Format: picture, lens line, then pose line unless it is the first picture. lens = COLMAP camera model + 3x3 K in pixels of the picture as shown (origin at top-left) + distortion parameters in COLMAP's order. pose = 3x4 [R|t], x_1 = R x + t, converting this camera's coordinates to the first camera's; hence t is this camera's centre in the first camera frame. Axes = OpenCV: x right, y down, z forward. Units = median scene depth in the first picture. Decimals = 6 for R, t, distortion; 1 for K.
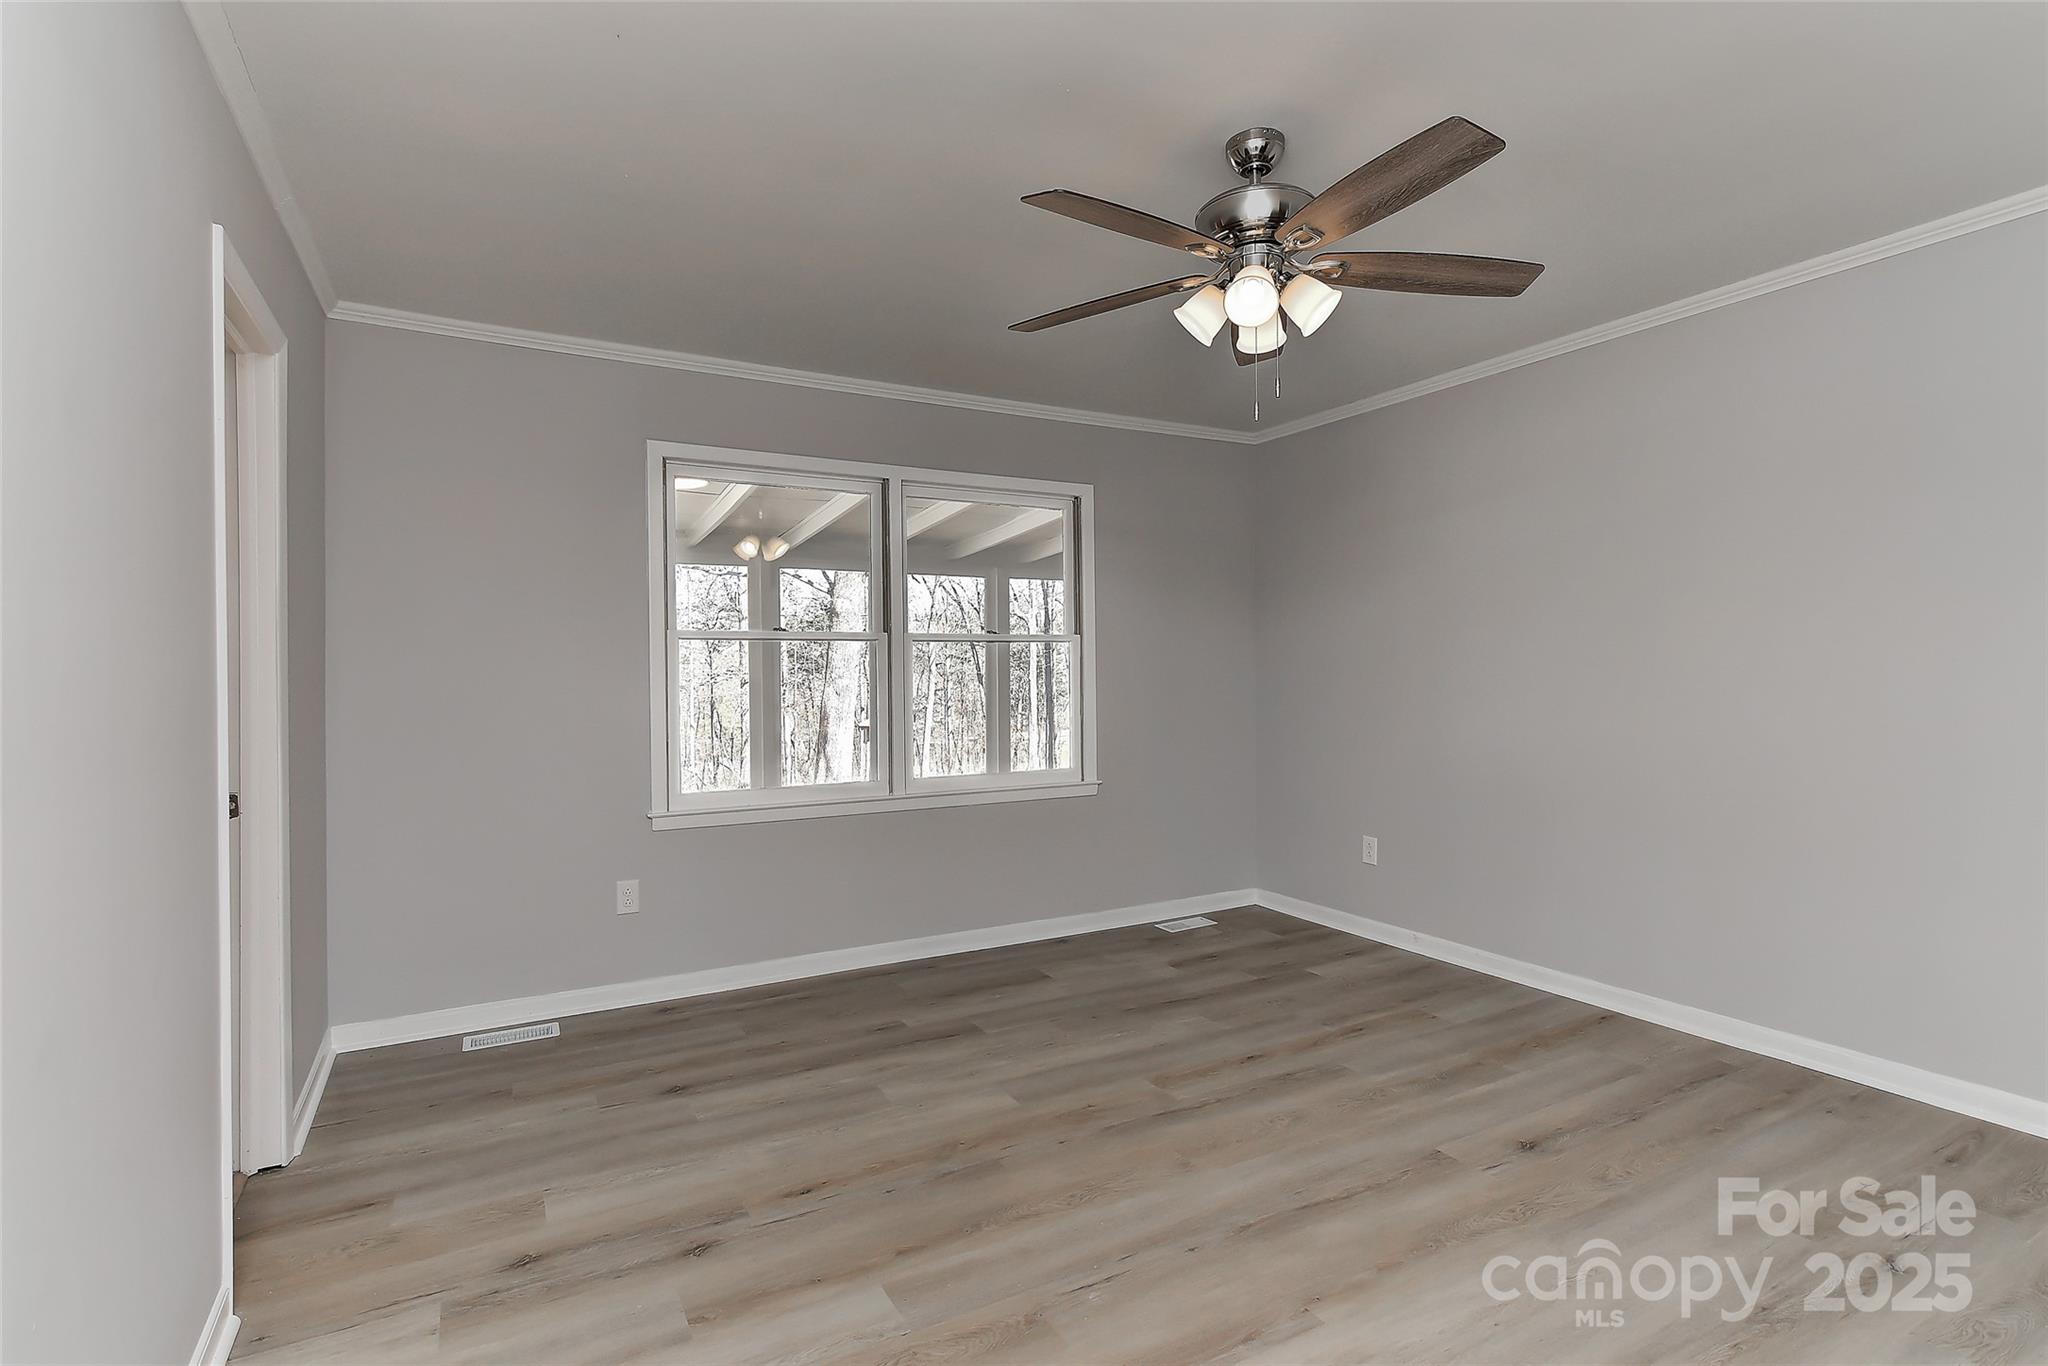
lens RADIAL K [[983.2, 0, 1022.1], [0, 983.2, 678.9], [0, 0, 1]] dist [0.002088, -0.001642]
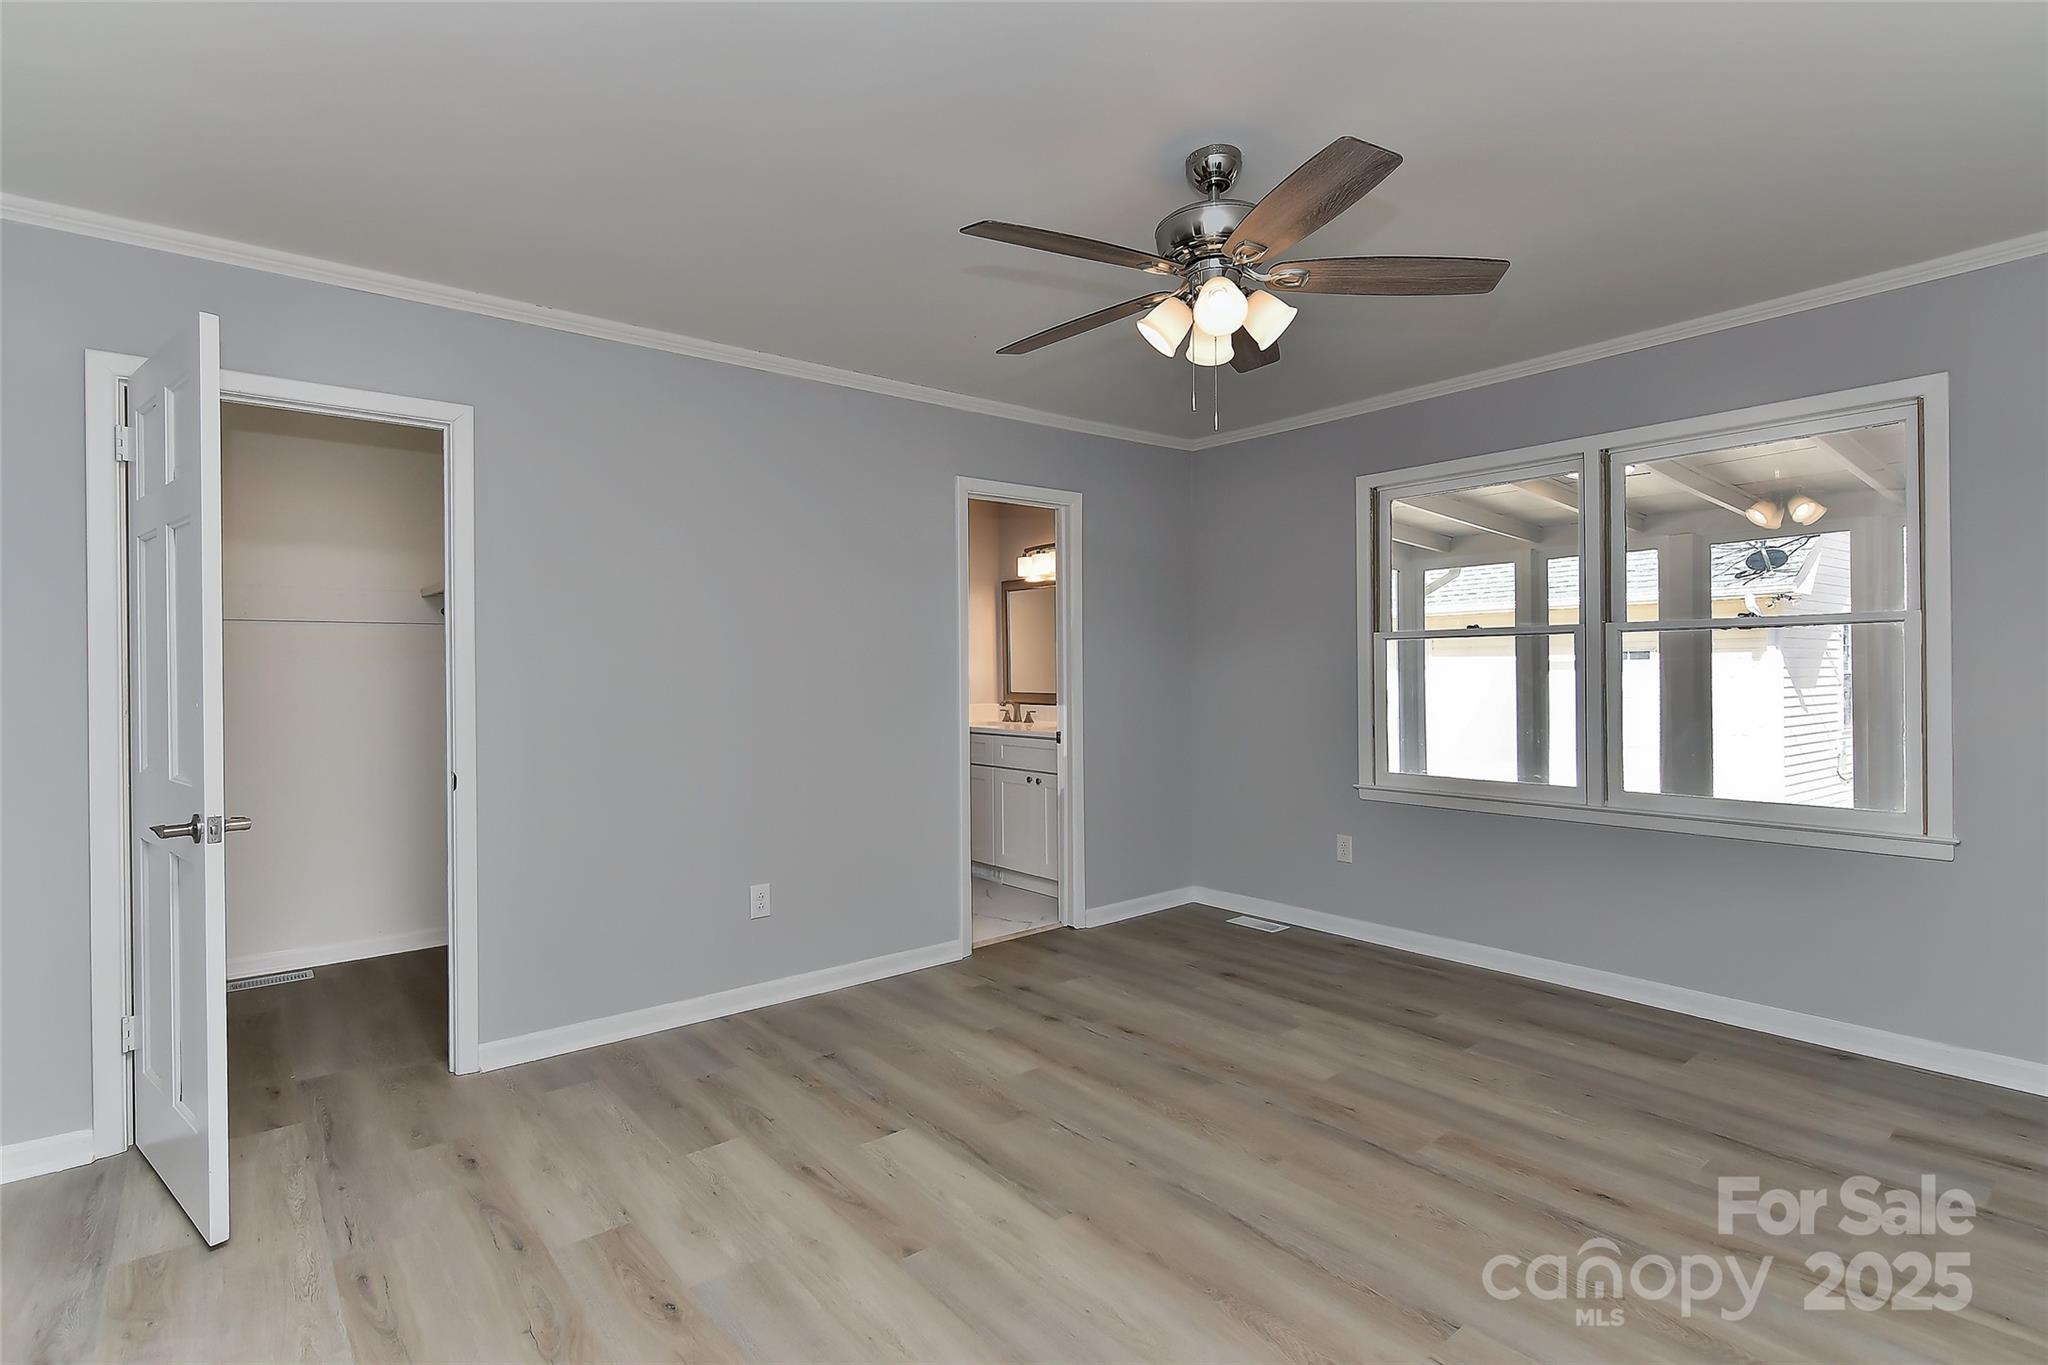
lens RADIAL K [[983.2, 0, 1027.4], [0, 983.2, 682.3], [0, 0, 1]] dist [0.002088, -0.001642]
pose [[0.184897, 0.018858, -0.982577, 0.877494], [0.000374, 0.999814, 0.019259, -0.014699], [0.982758, -0.003929, 0.184856, 0.445139]]
